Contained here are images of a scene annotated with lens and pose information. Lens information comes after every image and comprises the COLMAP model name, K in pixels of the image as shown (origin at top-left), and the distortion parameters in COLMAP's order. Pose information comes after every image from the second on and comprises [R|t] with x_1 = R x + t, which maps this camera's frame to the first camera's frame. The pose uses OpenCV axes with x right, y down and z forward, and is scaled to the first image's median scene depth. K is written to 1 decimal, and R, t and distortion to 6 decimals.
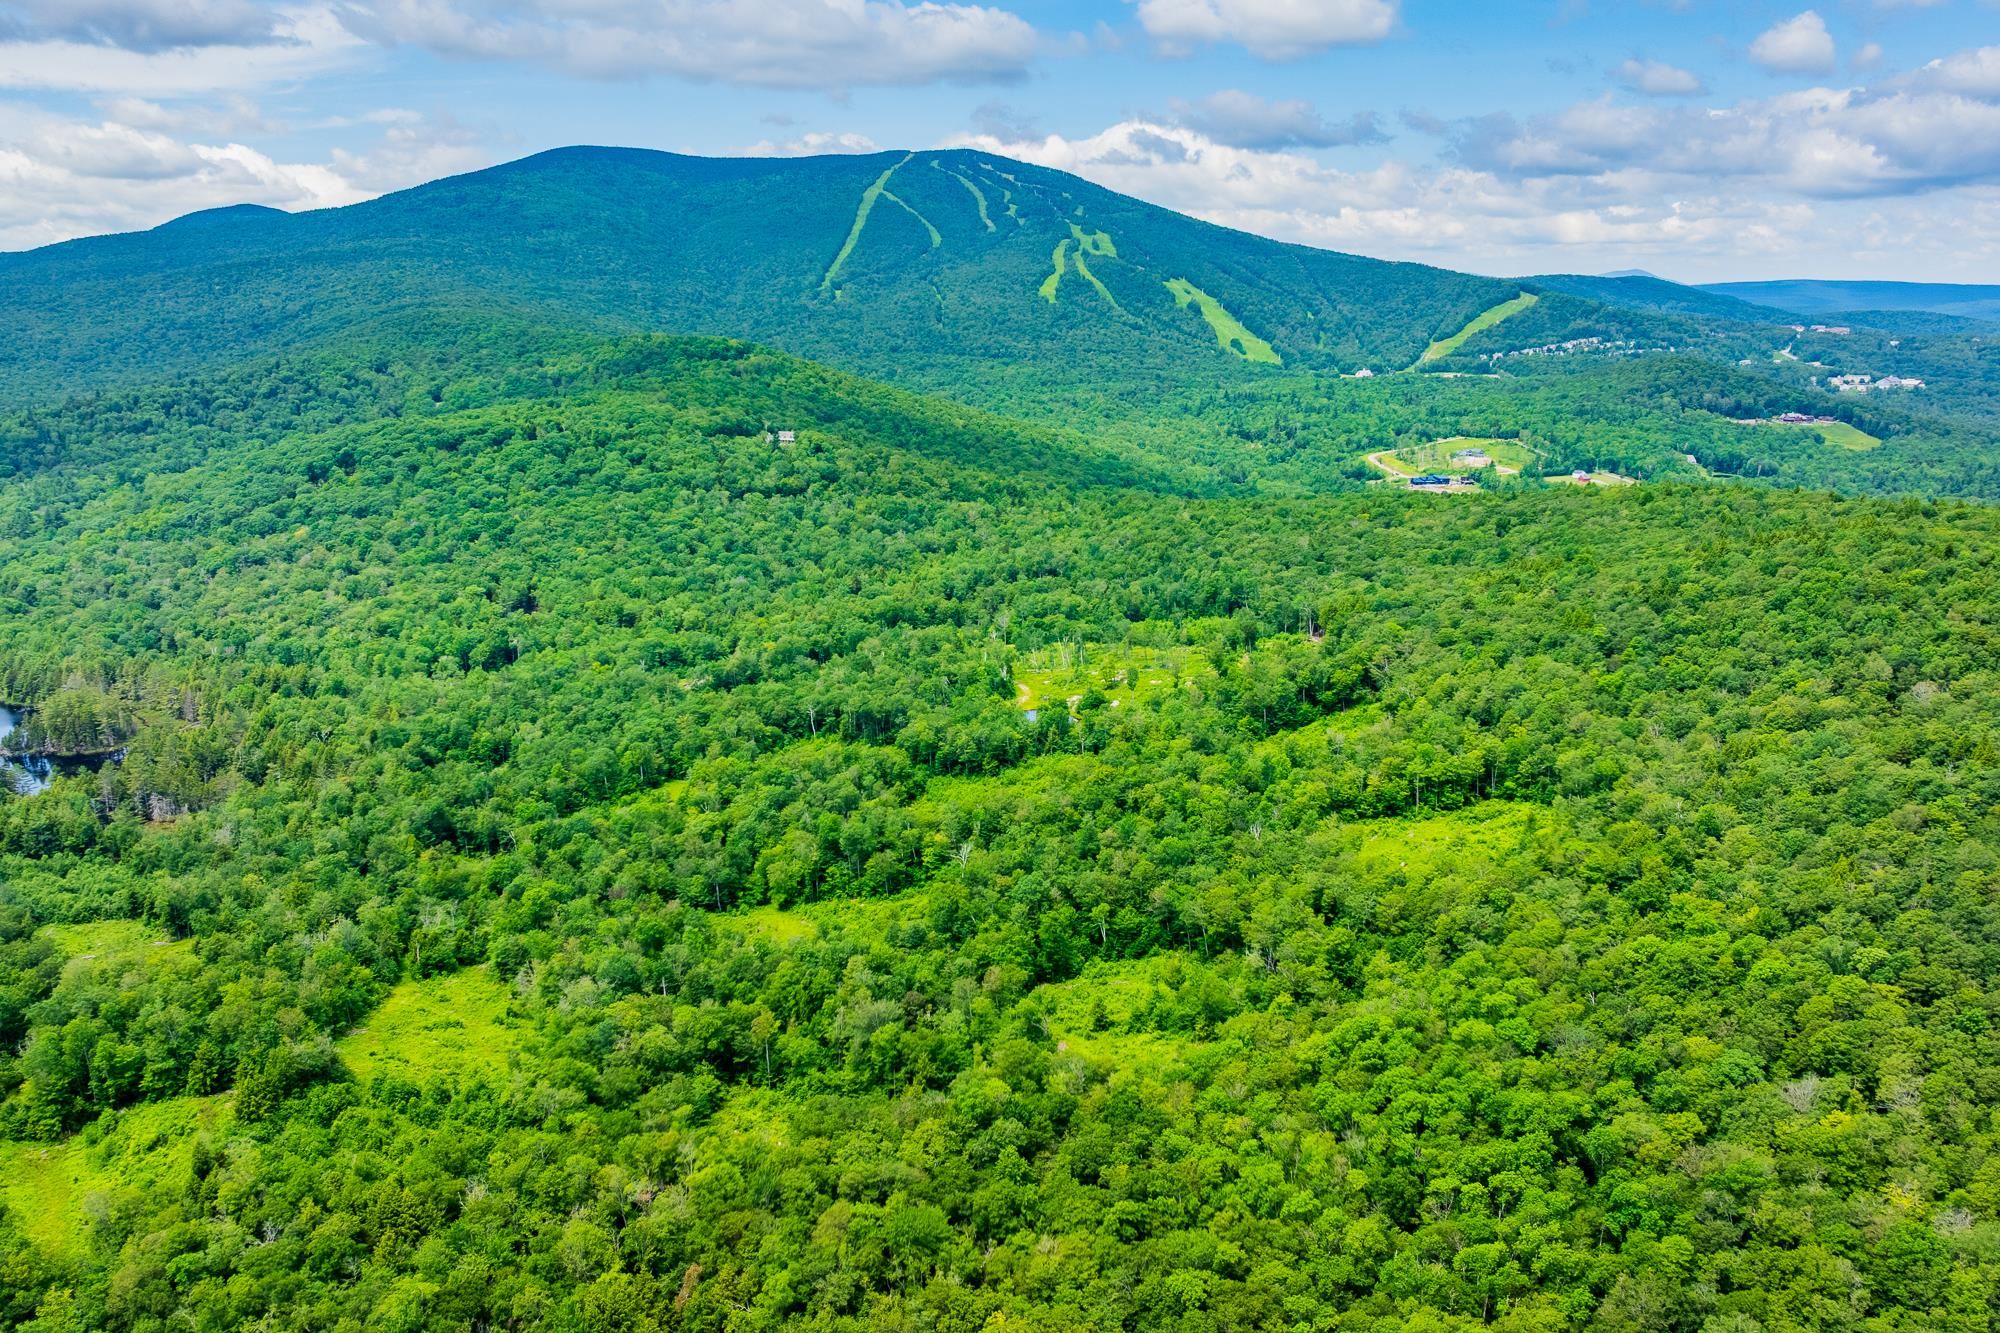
lens RADIAL K [[1662.4, 0, 999.6], [0, 1662.4, 658.6], [0, 0, 1]] dist [-0.011436, -0.023748]
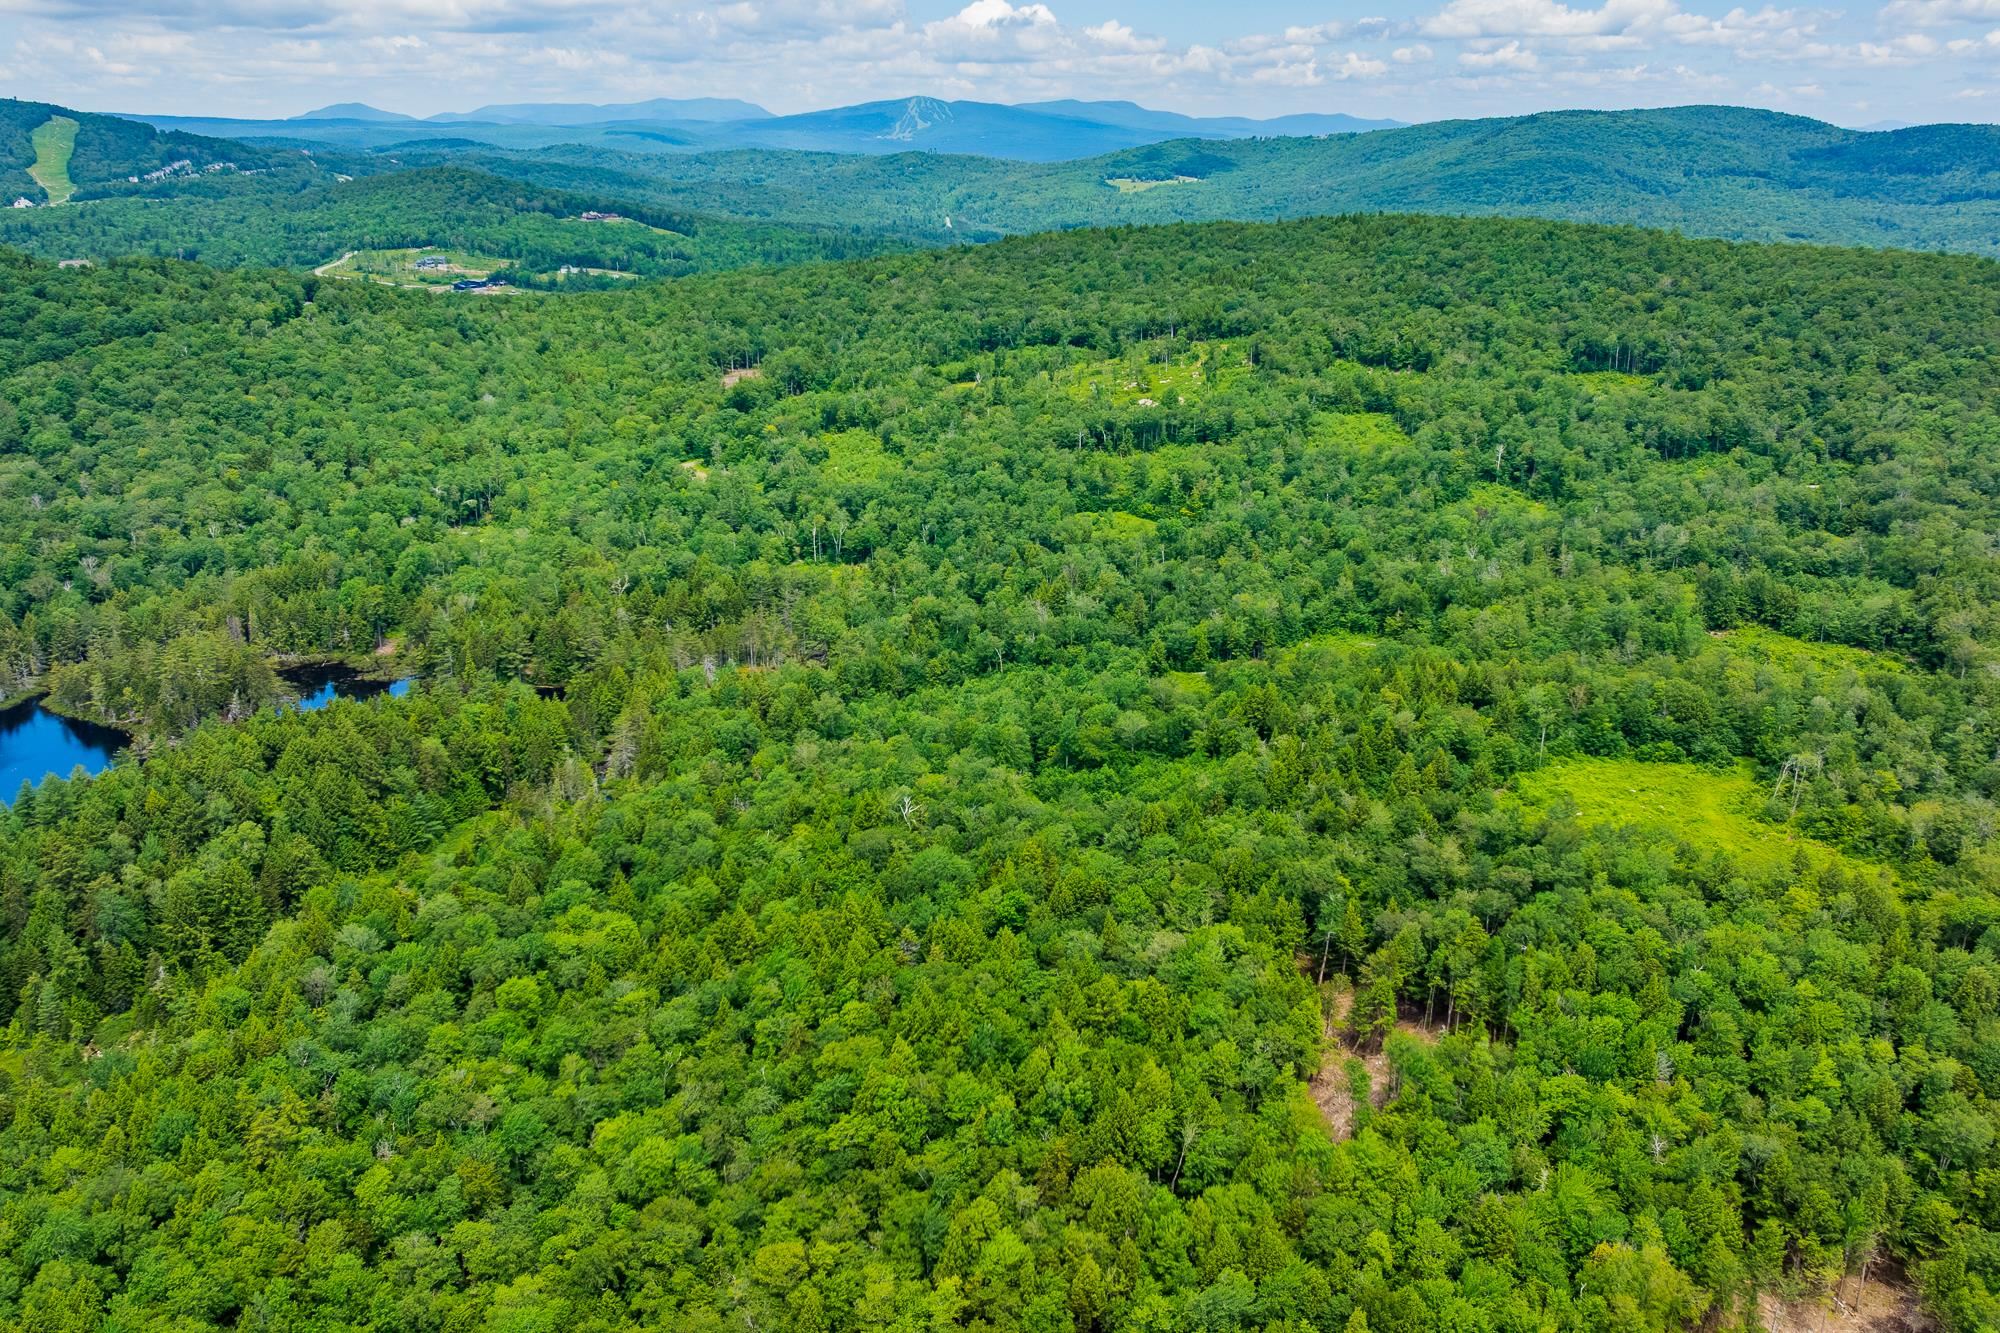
lens RADIAL K [[1662.4, 0, 986.5], [0, 1662.4, 650.1], [0, 0, 1]] dist [-0.011436, -0.023748]
pose [[0.531048, -0.251589, 0.809129, -0.615307], [0.179981, 0.966606, 0.182429, -0.025423], [-0.828006, 0.048750, 0.558596, 0.238154]]
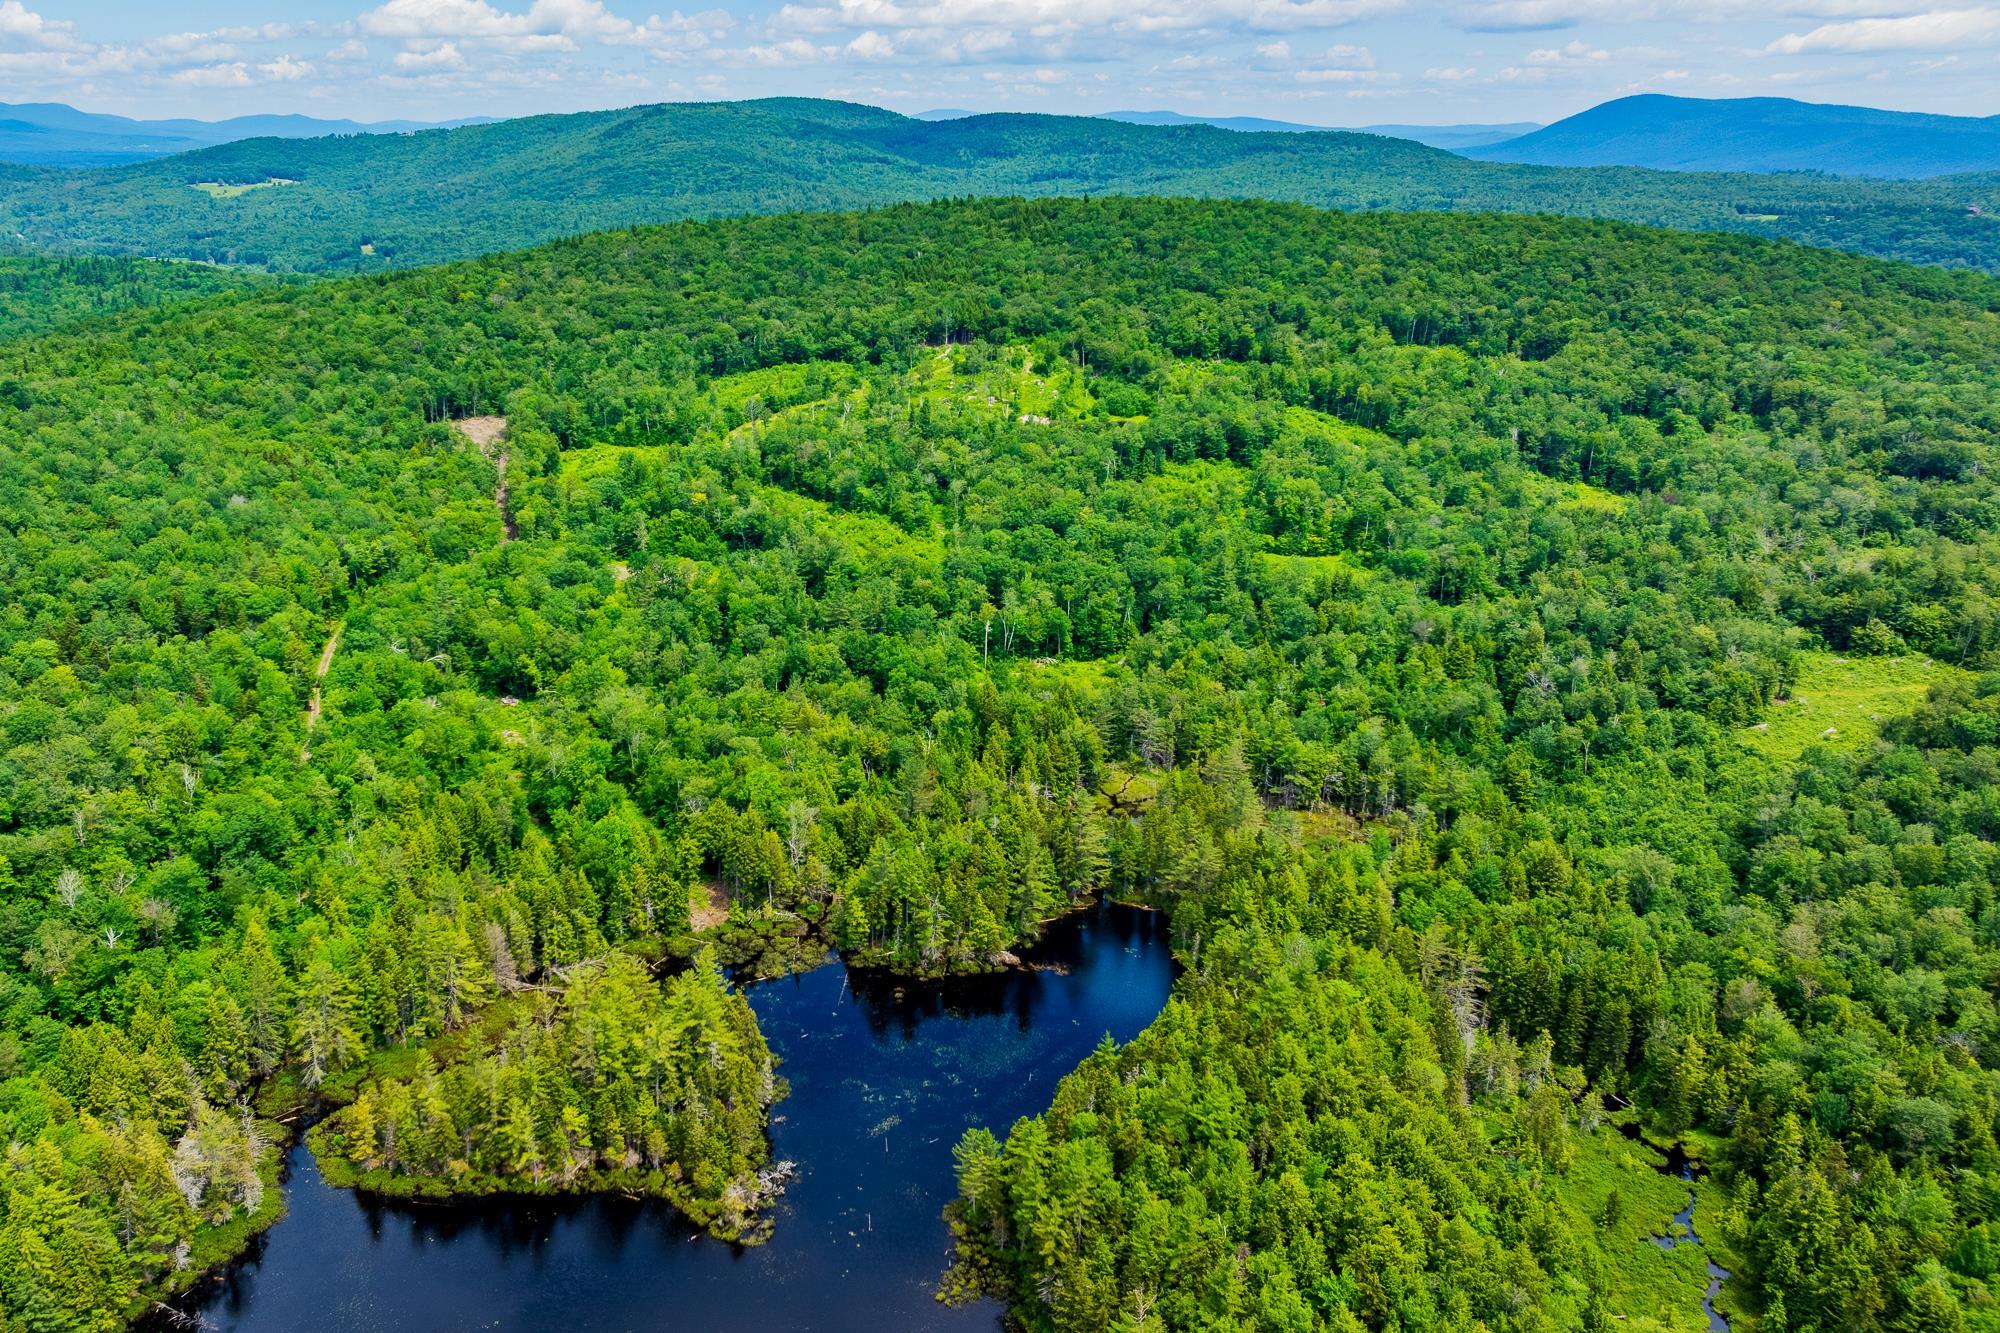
lens RADIAL K [[1662.4, 0, 853.4], [0, 1662.4, 642.4], [0, 0, 1]] dist [-0.011436, -0.023748]
pose [[0.032914, -0.294453, 0.955099, -0.583876], [0.219972, 0.934319, 0.280466, -0.094794], [-0.974951, 0.200863, 0.095524, 0.598219]]
